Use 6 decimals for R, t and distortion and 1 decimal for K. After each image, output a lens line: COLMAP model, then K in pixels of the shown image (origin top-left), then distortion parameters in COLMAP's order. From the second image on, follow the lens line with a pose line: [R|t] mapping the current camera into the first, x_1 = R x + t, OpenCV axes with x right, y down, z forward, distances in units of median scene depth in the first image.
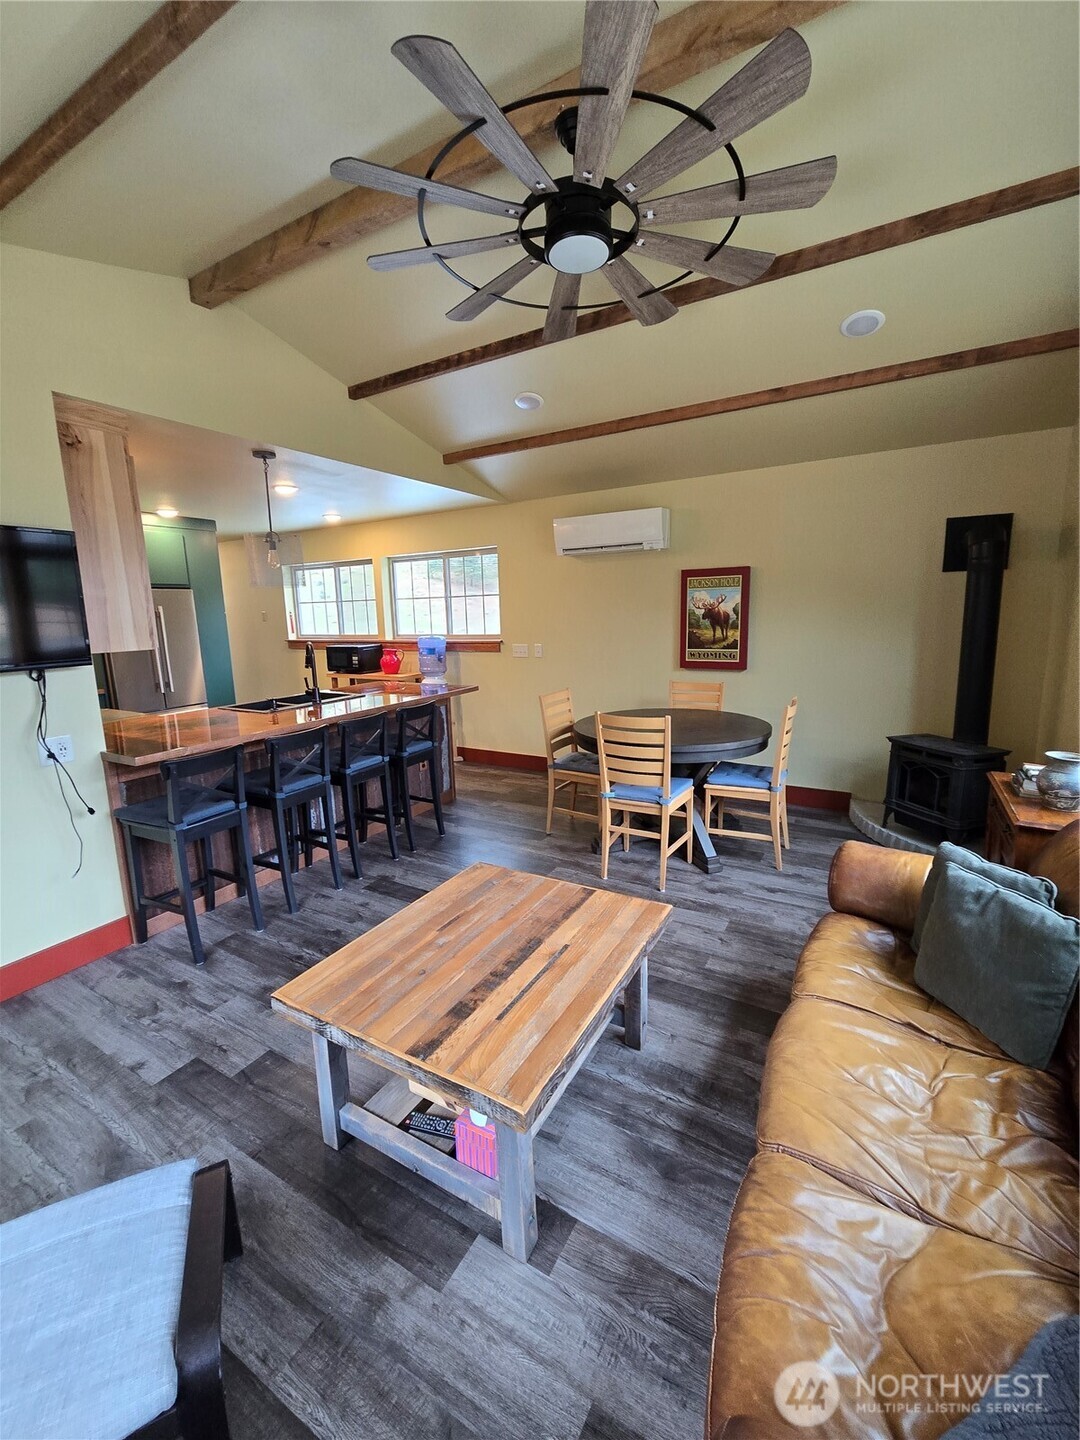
lens RADIAL K [[592.1, 0, 537.7], [0, 592.1, 715.9], [0, 0, 1]] dist [0.000025, -0.000136]
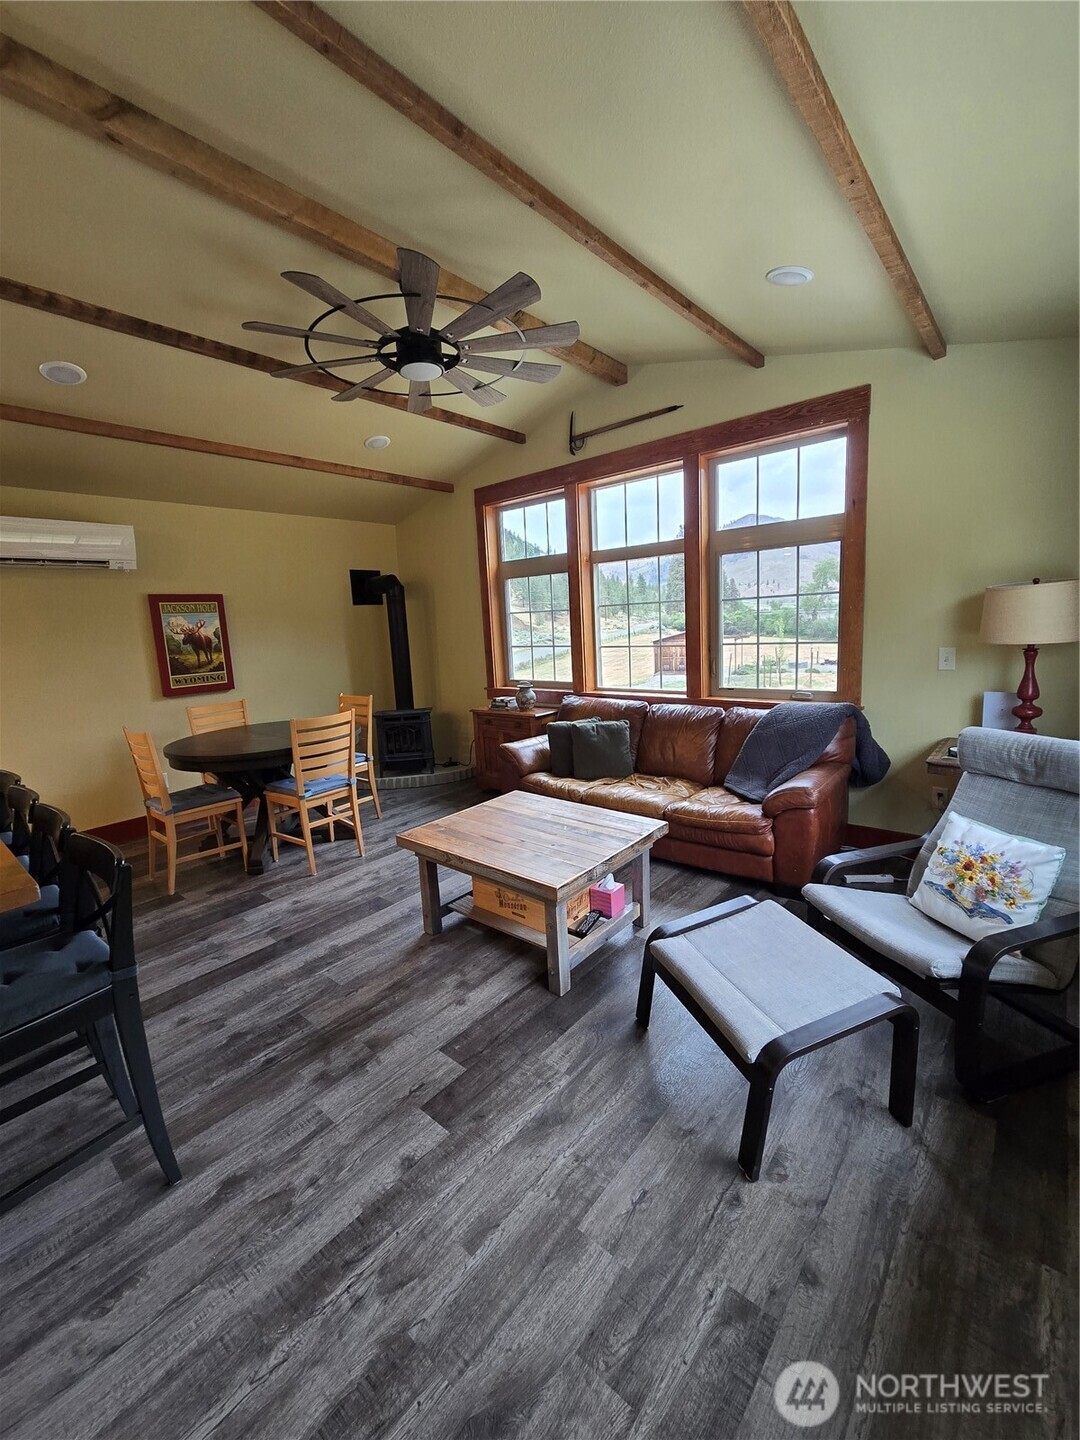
lens RADIAL K [[592.1, 0, 539.4], [0, 592.1, 719.1], [0, 0, 1]] dist [0.000025, -0.000136]
pose [[0.182114, -0.147752, 0.972113, -0.627960], [0.219180, 0.969871, 0.106350, -0.017538], [-0.958538, 0.193699, 0.209011, 0.256298]]
